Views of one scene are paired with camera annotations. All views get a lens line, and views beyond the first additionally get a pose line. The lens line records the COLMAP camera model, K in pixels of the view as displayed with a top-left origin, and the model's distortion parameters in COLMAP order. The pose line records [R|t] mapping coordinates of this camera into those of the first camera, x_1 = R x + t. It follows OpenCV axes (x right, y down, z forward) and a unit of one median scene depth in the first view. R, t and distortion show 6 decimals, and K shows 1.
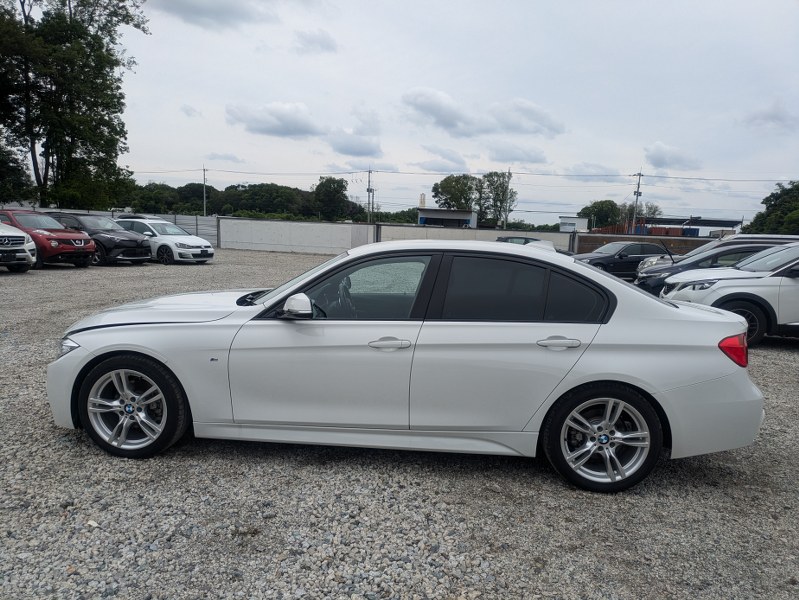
lens RADIAL K [[584.9, 0, 399.5], [0, 584.9, 300.0], [0, 0, 1]] dist [0.019130, -0.000263]
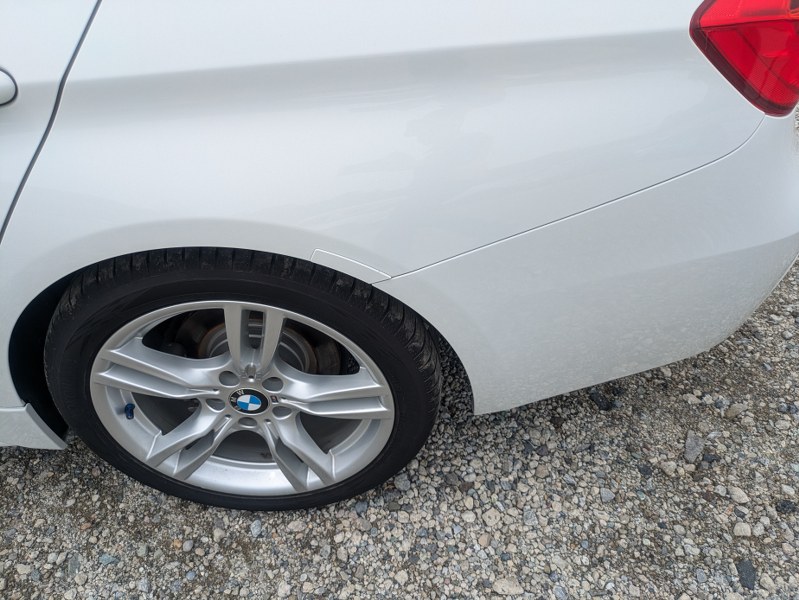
lens RADIAL K [[600.7, 0, 399.4], [0, 600.7, 287.5], [0, 0, 1]] dist [0.004749, -0.000089]
pose [[0.993928, -0.108453, 0.018586, 0.414933], [0.078954, 0.820582, 0.566049, 0.023856], [-0.076641, -0.561144, 0.824162, 0.759922]]
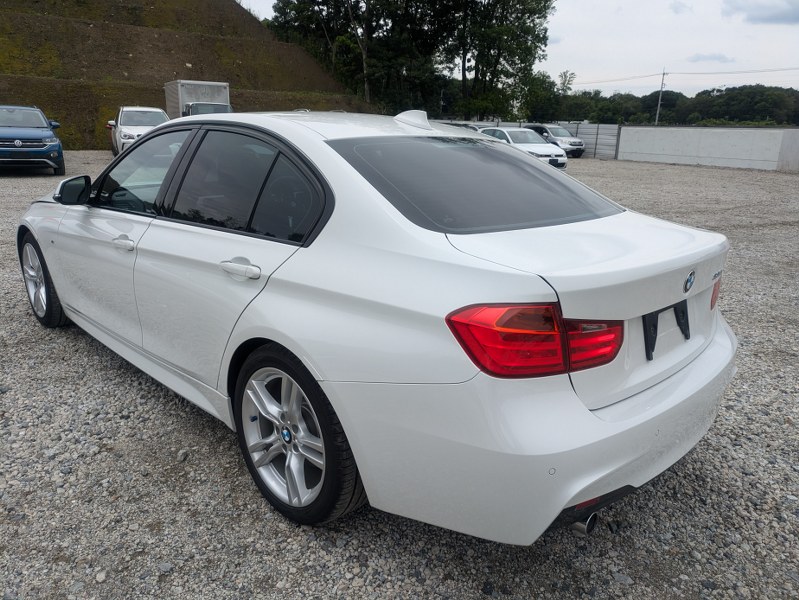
lens RADIAL K [[602.4, 0, 411.7], [0, 602.4, 300.8], [0, 0, 1]] dist [0.025005, -0.007934]
pose [[0.774782, 0.158733, -0.611978, 0.796347], [-0.073374, 0.984004, 0.162334, -0.012432], [0.627957, -0.080870, 0.774035, 0.591884]]
